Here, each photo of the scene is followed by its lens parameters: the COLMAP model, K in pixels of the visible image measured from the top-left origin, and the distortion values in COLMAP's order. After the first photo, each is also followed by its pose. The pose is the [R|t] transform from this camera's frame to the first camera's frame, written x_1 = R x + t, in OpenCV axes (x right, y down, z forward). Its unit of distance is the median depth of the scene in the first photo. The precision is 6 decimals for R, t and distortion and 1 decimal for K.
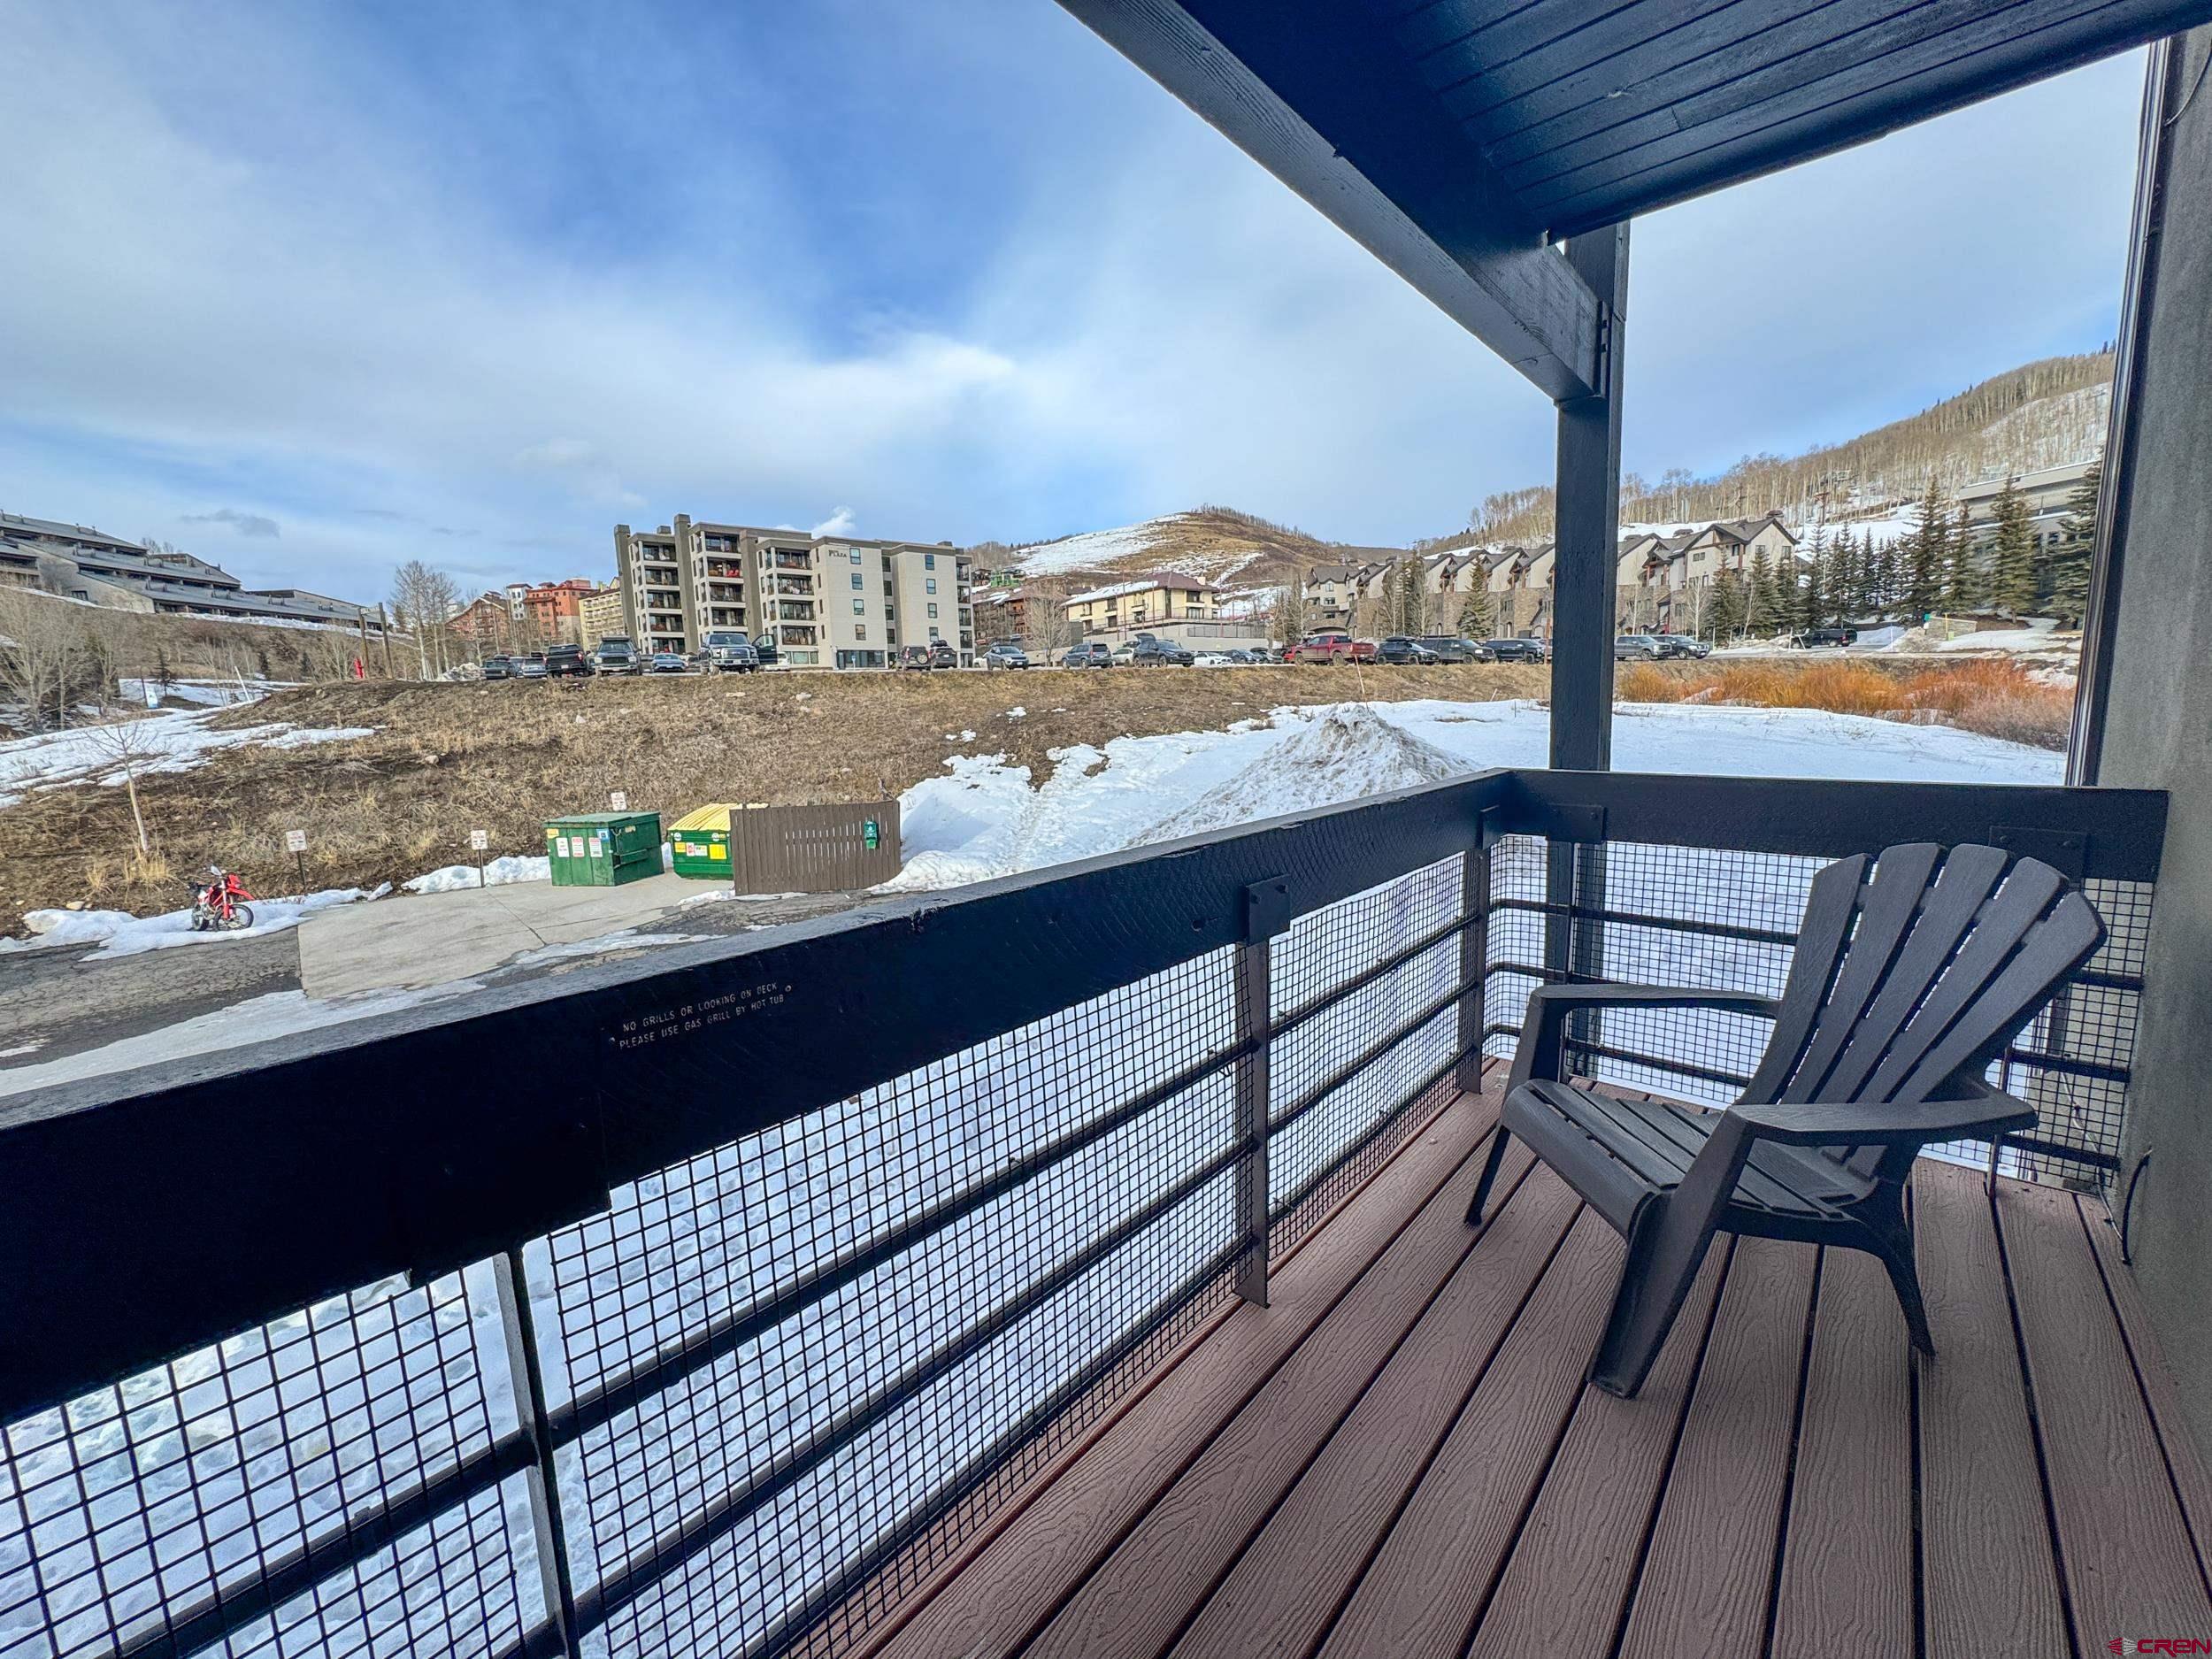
lens RADIAL K [[882.2, 0, 1106.0], [0, 882.2, 829.5], [0, 0, 1]] dist [-0.003284, 0.000026]
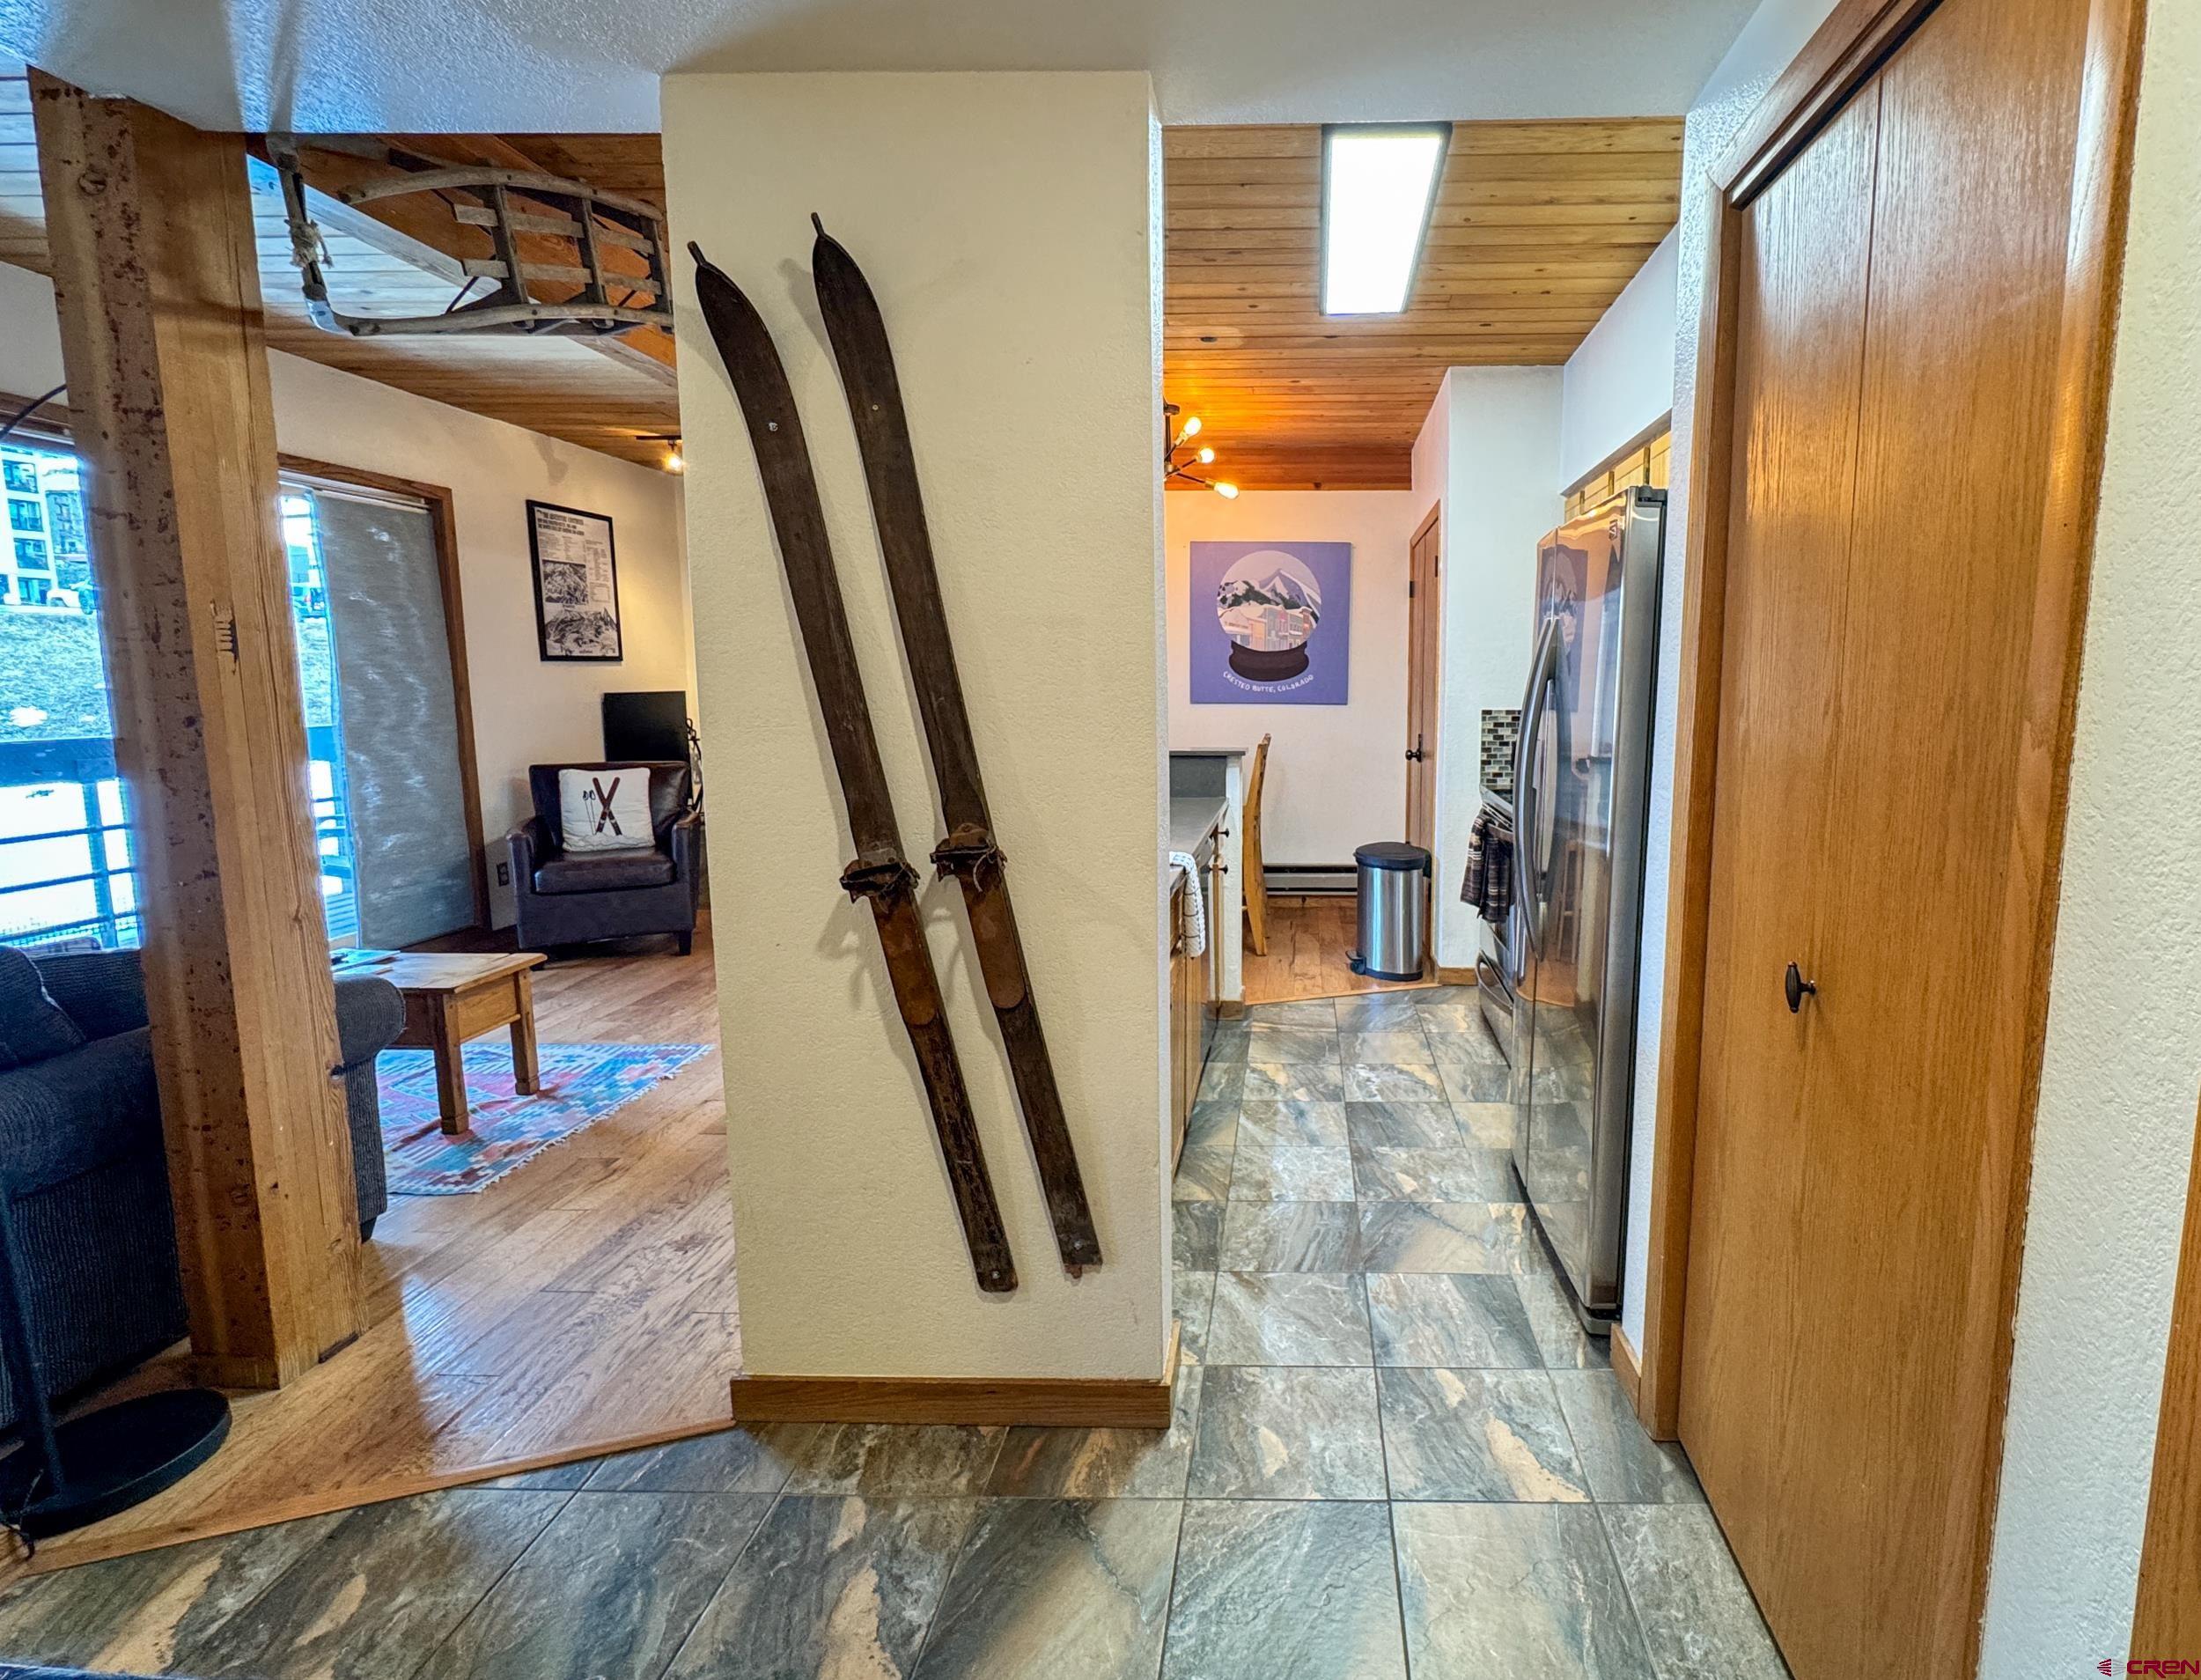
lens RADIAL K [[1042.7, 0, 1287.6], [0, 1042.7, 808.7], [0, 0, 1]] dist [-0.001156, -0.000388]
pose [[0.755721, -0.045880, 0.653285, 0.040250], [0.063715, 0.997962, -0.003619, 0.020649], [-0.651787, 0.044359, 0.757103, -0.166072]]
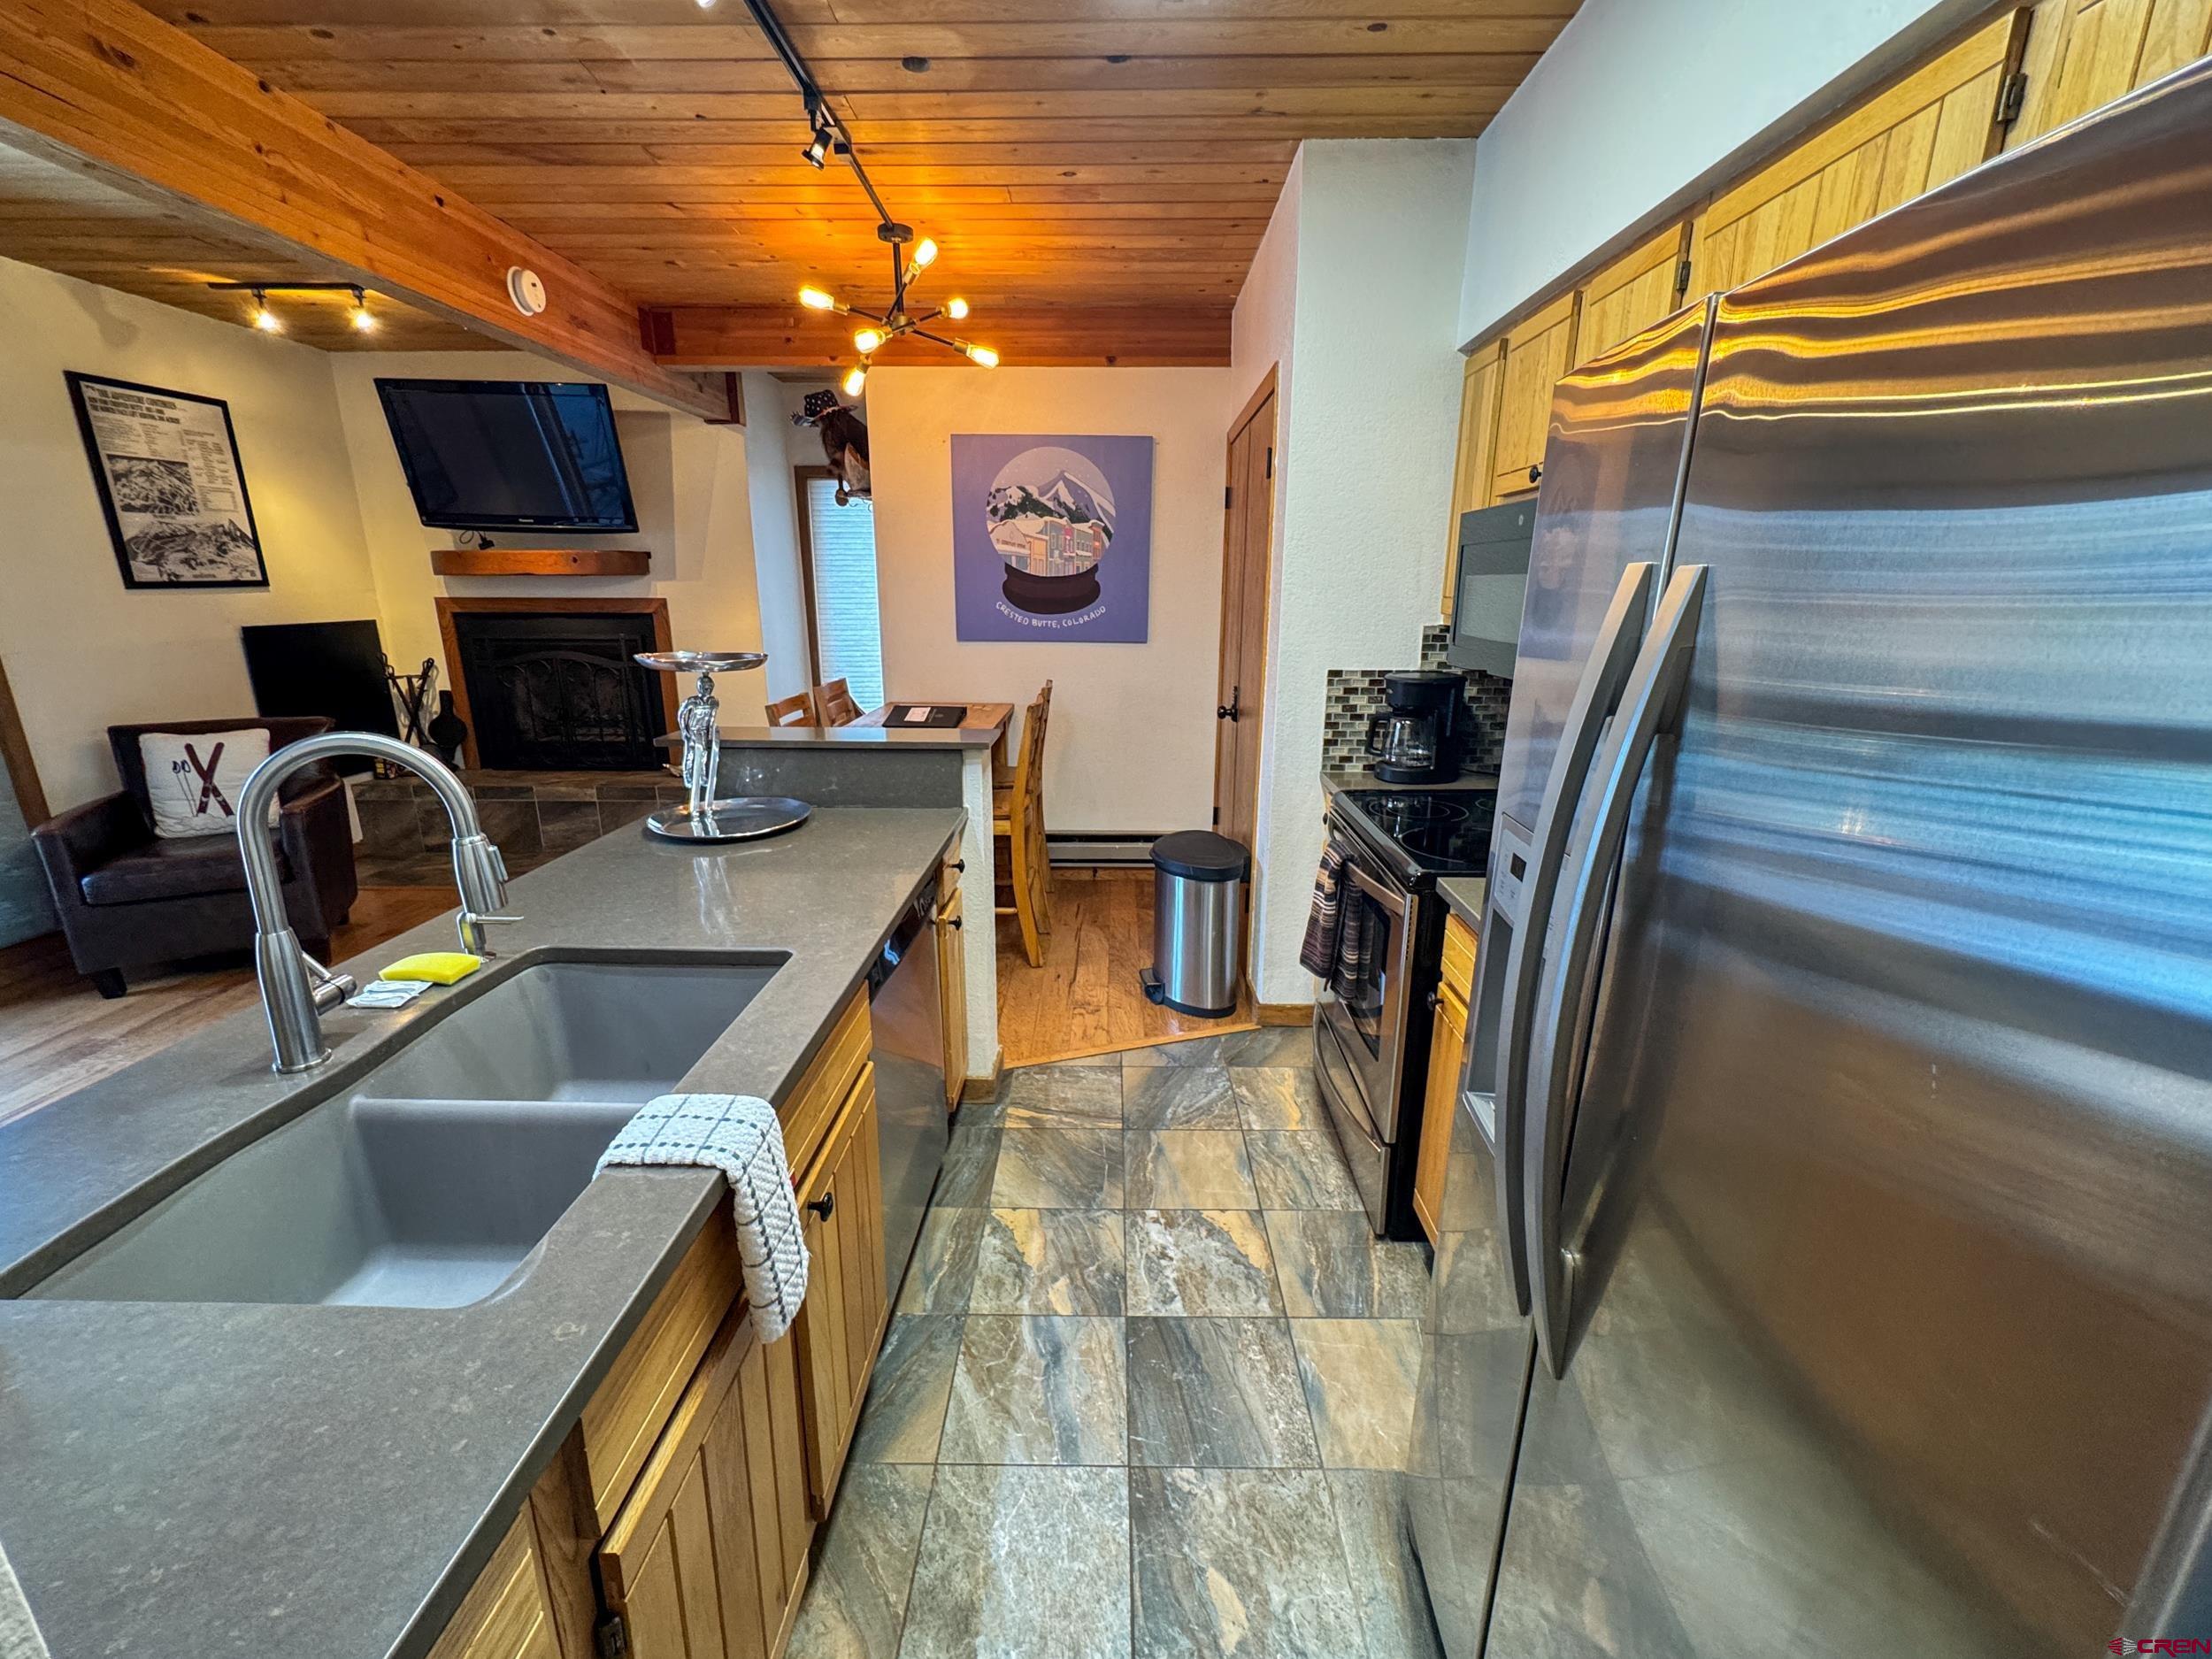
lens RADIAL K [[898.6, 0, 1106.0], [0, 898.6, 829.5], [0, 0, 1]] dist [-0.003184, 0.000409]
pose [[0.753124, -0.136778, 0.643503, 0.075778], [0.061254, 0.988478, 0.138414, 0.010964], [-0.655021, -0.064825, 0.752825, -0.131882]]
